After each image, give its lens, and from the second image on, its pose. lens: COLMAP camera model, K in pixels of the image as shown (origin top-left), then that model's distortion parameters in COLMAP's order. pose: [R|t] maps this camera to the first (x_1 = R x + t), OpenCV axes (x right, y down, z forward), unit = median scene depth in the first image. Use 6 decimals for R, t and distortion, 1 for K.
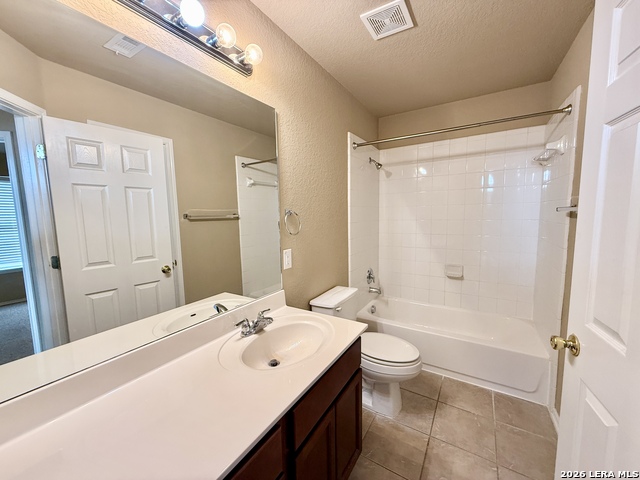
lens RADIAL K [[254.8, 0, 317.0], [0, 254.8, 241.3], [0, 0, 1]] dist [-0.002199, 0.001121]
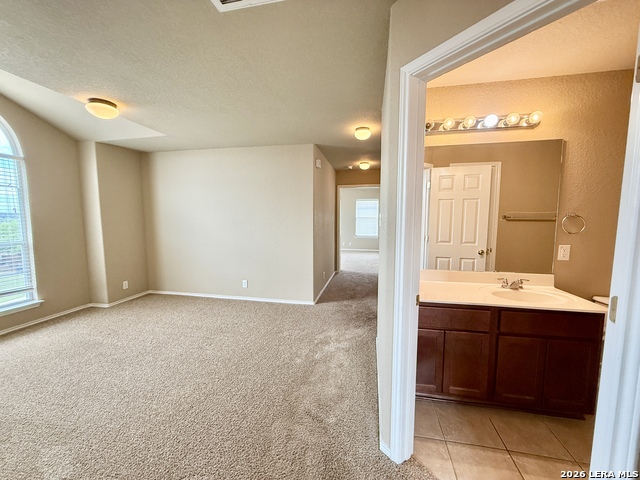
lens RADIAL K [[254.8, 0, 318.6], [0, 254.8, 240.8], [0, 0, 1]] dist [-0.002199, 0.001121]
pose [[0.350661, 0.106673, -0.930407, 0.538142], [-0.108896, 0.991397, 0.072624, 0.045758], [0.930150, 0.075851, 0.359260, -0.505154]]
